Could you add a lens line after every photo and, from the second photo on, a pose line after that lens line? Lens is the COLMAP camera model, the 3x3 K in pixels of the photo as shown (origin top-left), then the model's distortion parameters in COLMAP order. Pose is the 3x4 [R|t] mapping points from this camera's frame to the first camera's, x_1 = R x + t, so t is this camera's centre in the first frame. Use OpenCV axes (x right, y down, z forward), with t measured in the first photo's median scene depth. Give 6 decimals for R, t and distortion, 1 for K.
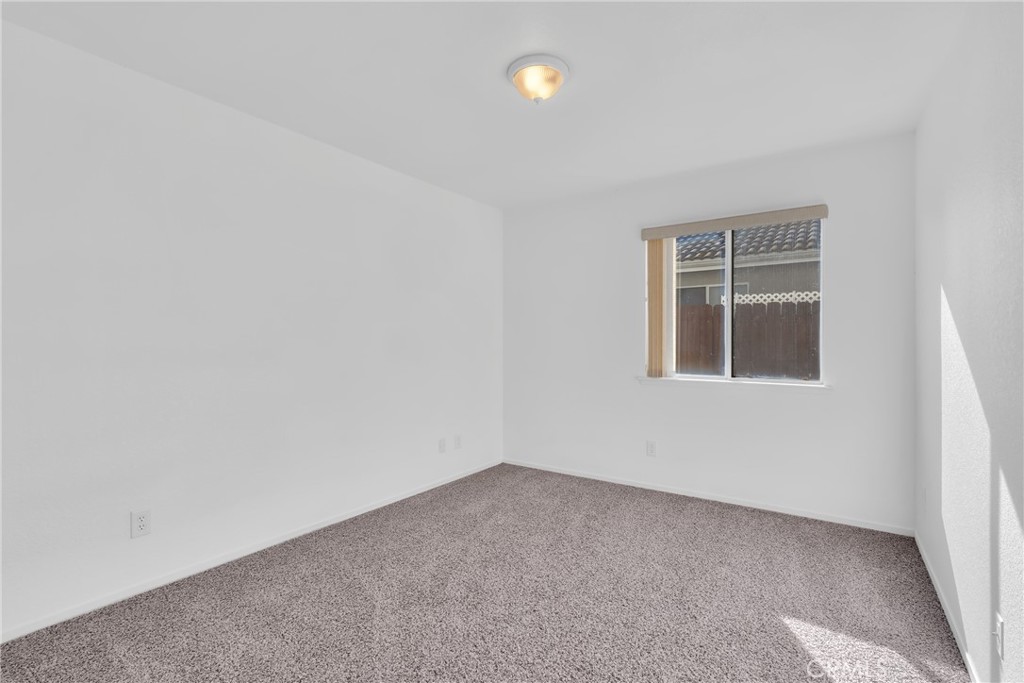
lens RADIAL K [[471.0, 0, 506.1], [0, 471.0, 340.3], [0, 0, 1]] dist [-0.001441, -0.000173]
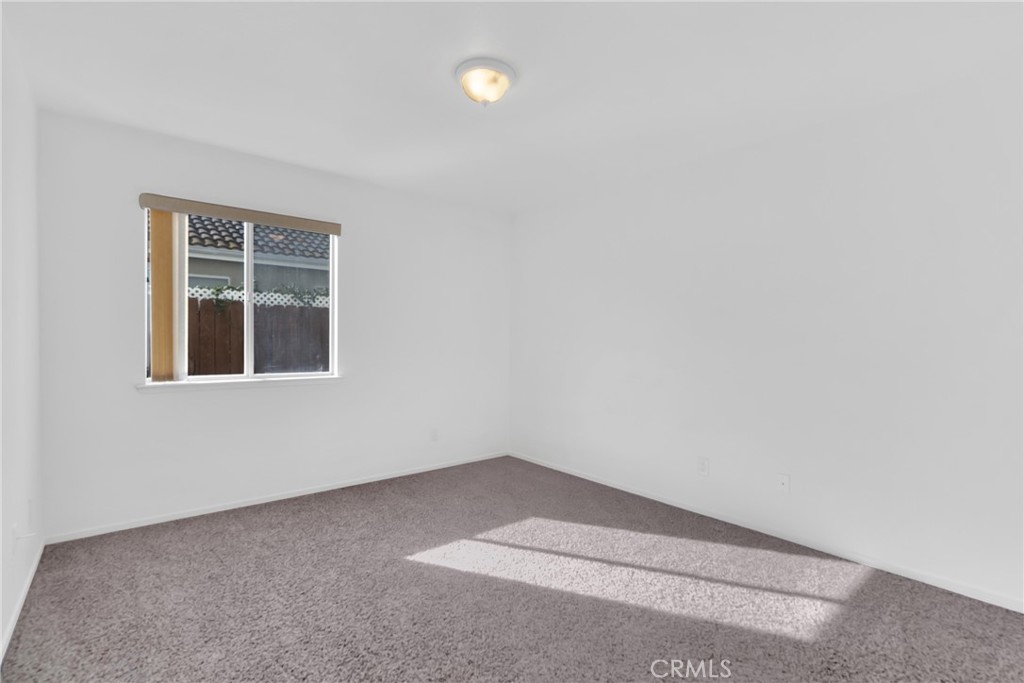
lens RADIAL K [[471.0, 0, 506.1], [0, 471.0, 340.3], [0, 0, 1]] dist [-0.001441, -0.000173]
pose [[0.276180, -0.000046, 0.961106, -0.297488], [-0.006817, 0.999975, 0.002007, 0.001133], [-0.961082, -0.007106, 0.276173, 0.215545]]
